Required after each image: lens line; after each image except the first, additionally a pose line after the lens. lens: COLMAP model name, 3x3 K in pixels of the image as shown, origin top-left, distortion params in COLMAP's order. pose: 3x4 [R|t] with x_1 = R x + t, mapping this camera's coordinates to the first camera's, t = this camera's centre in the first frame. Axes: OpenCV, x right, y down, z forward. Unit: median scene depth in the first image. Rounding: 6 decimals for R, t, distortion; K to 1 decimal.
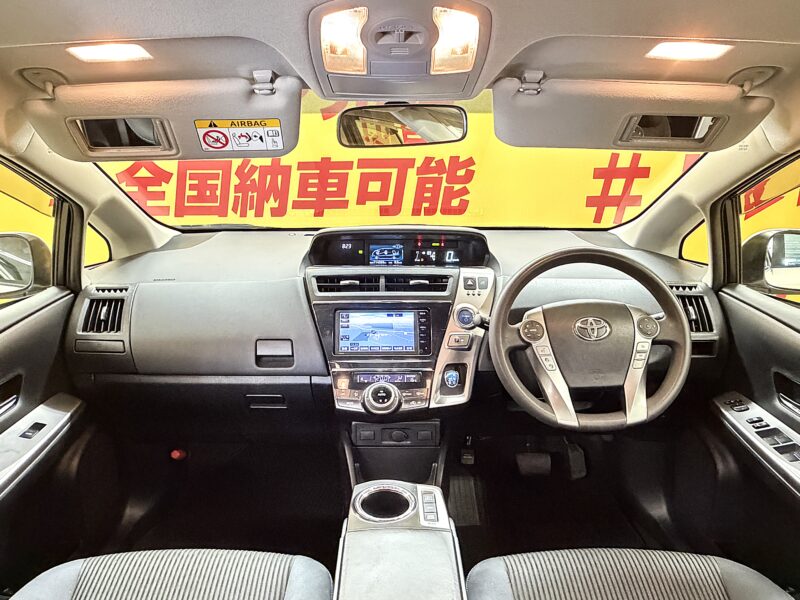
lens RADIAL K [[539.3, 0, 400.0], [0, 539.3, 300.0], [0, 0, 1]] dist [0.005854, 0.000505]
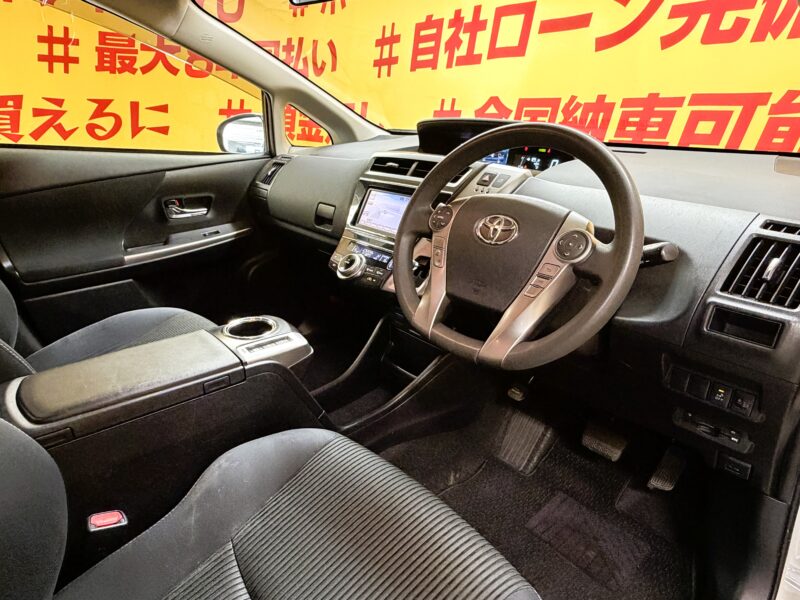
lens RADIAL K [[469.3, 0, 400.0], [0, 469.3, 300.0], [0, 0, 1]] dist [0.002538, 0.000743]
pose [[0.676819, 0.283273, -0.679464, 0.501655], [-0.211521, 0.958910, 0.189078, 0.035539], [0.705106, 0.015749, 0.708927, 0.299376]]
